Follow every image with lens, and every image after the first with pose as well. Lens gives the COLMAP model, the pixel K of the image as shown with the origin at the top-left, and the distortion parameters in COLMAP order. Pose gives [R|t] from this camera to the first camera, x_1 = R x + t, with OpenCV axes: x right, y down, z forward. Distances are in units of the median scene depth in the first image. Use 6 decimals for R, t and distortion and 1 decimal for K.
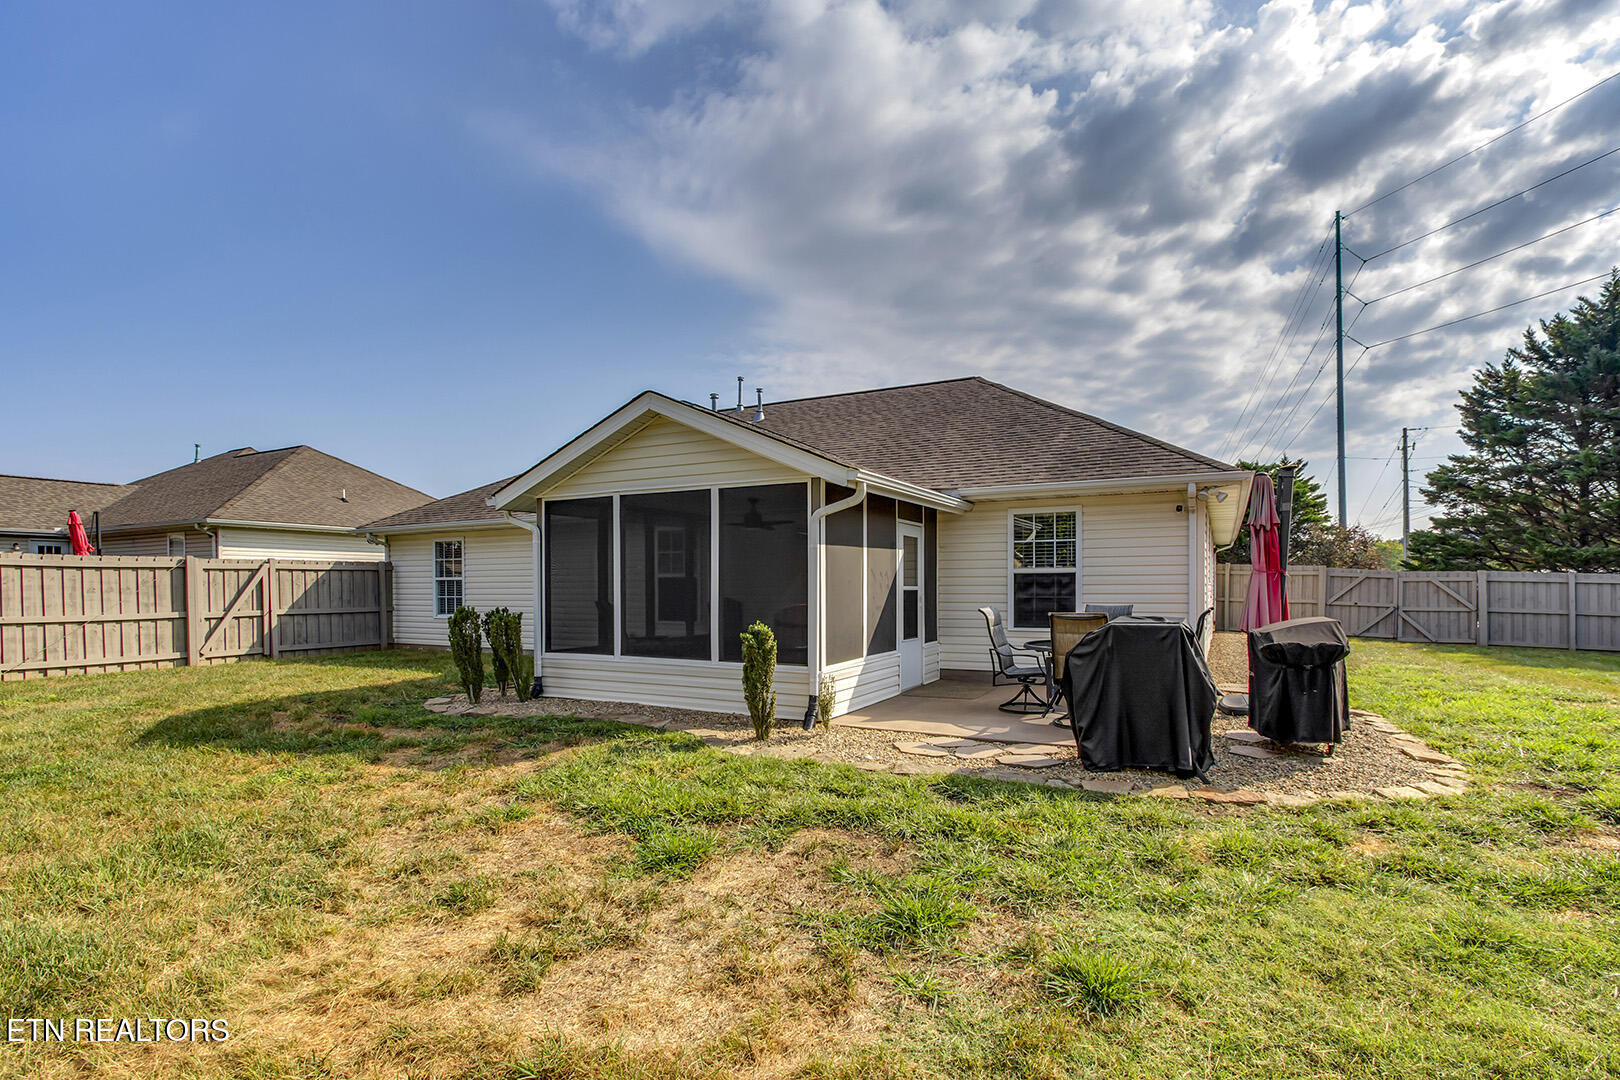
lens RADIAL K [[794.2, 0, 778.2], [0, 794.2, 621.9], [0, 0, 1]] dist [-0.002991, -0.002247]
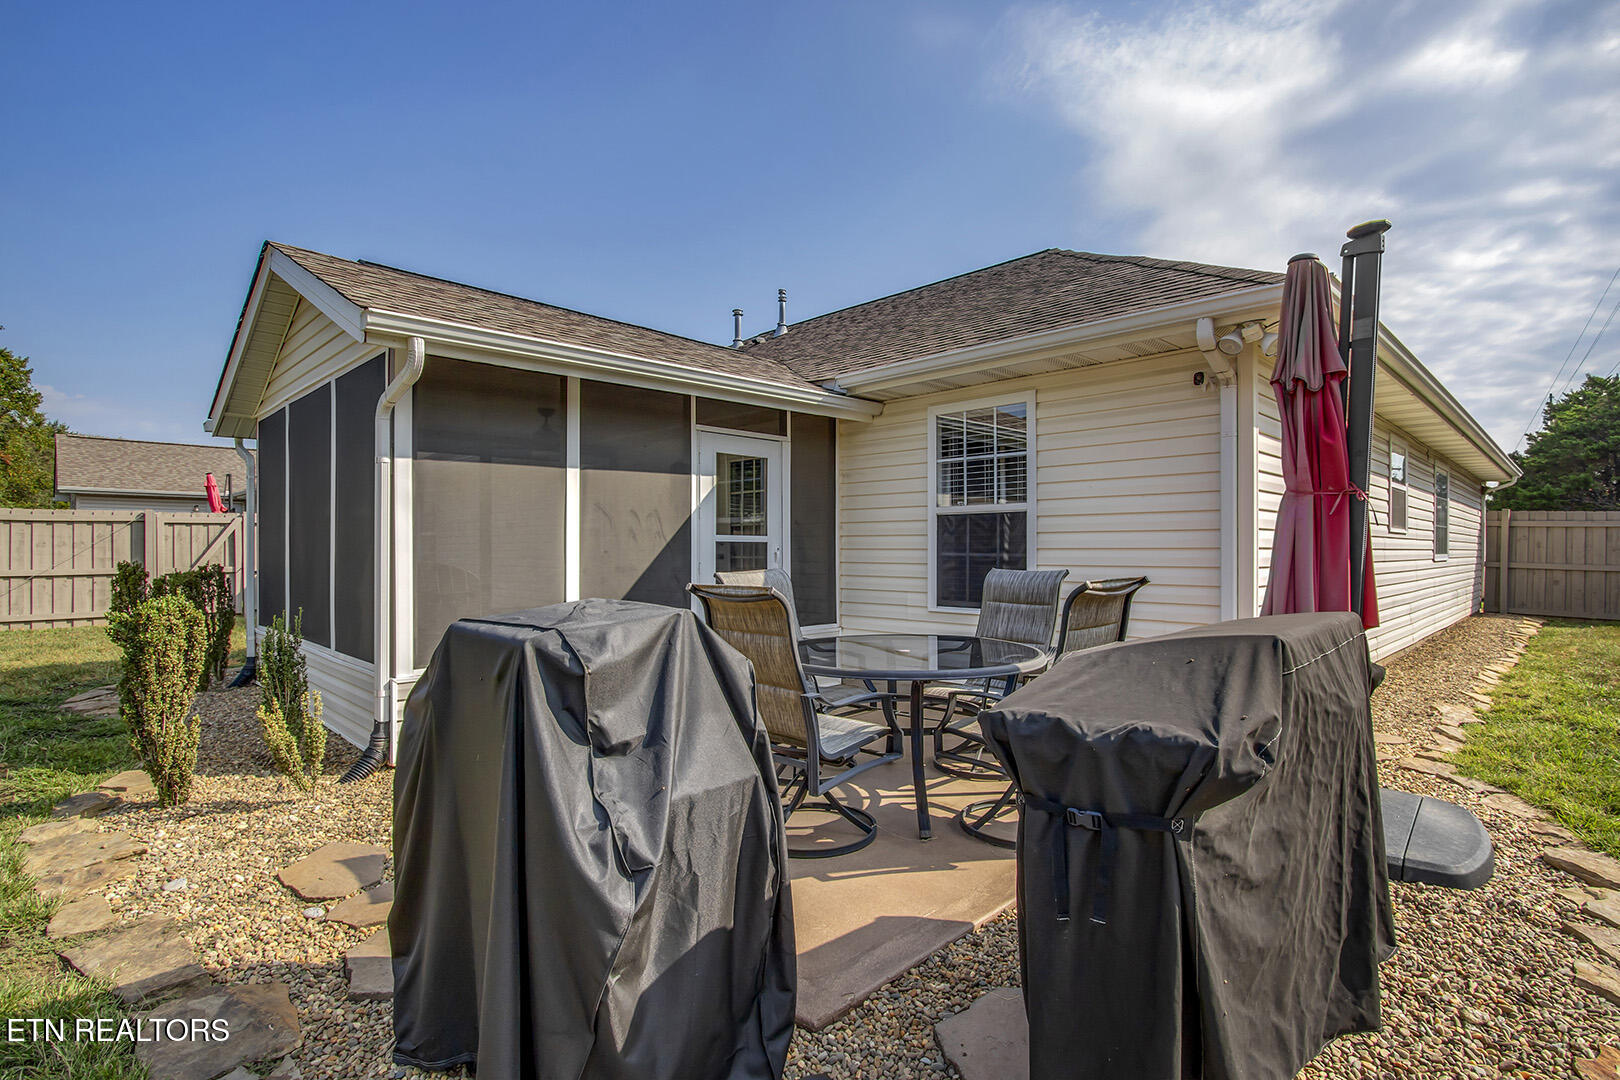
lens RADIAL K [[794.2, 0, 797.6], [0, 794.2, 546.0], [0, 0, 1]] dist [-0.002991, -0.002247]
pose [[0.956077, 0.002185, -0.293106, 0.435615], [-0.016361, 0.998811, -0.045922, -0.011316], [0.292657, 0.048700, 0.954976, 0.482279]]
